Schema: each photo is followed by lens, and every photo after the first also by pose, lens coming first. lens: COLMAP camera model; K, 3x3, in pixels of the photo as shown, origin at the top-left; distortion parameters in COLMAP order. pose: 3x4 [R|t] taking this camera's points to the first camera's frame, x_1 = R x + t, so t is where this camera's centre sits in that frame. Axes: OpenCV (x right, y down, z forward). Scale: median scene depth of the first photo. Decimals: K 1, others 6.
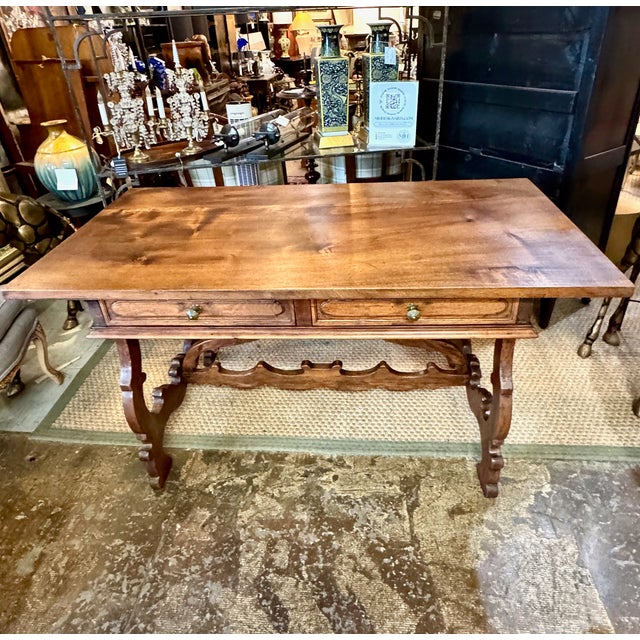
lens RADIAL K [[447.0, 0, 323.5], [0, 447.0, 279.9], [0, 0, 1]] dist [0.000071, -0.004240]
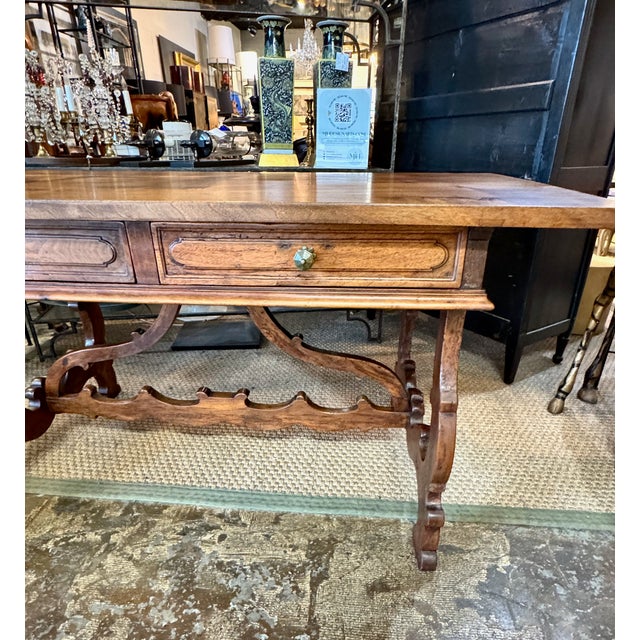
lens RADIAL K [[429.1, 0, 314.3], [0, 429.1, 359.8], [0, 0, 1]] dist [-0.007114, 0.003317]
pose [[0.998539, 0.050480, 0.019288, 0.155177], [-0.049330, 0.997207, -0.056075, 0.187532], [-0.022065, 0.055041, 0.998240, 0.281833]]
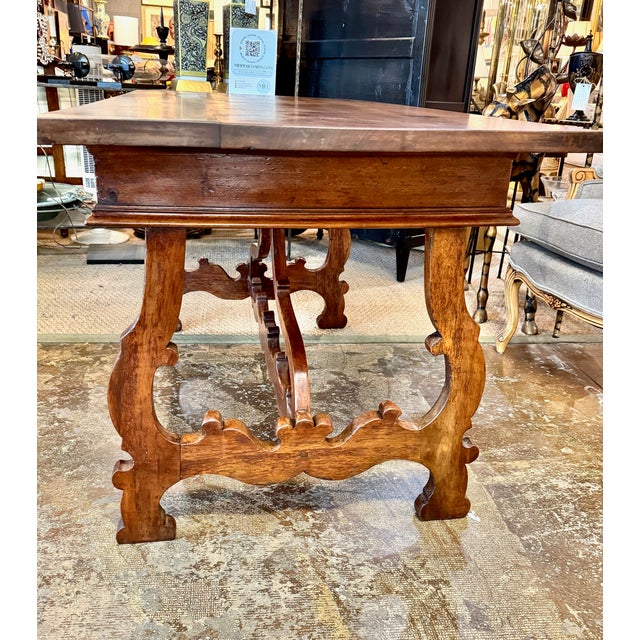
lens RADIAL K [[595.8, 0, 307.6], [0, 595.8, 328.4], [0, 0, 1]] dist [-0.000239, 0.000000]
pose [[0.974405, 0.022031, 0.223719, -0.014642], [0.008630, 0.990787, -0.135156, 0.581847], [-0.224636, 0.133628, 0.965237, -0.336686]]
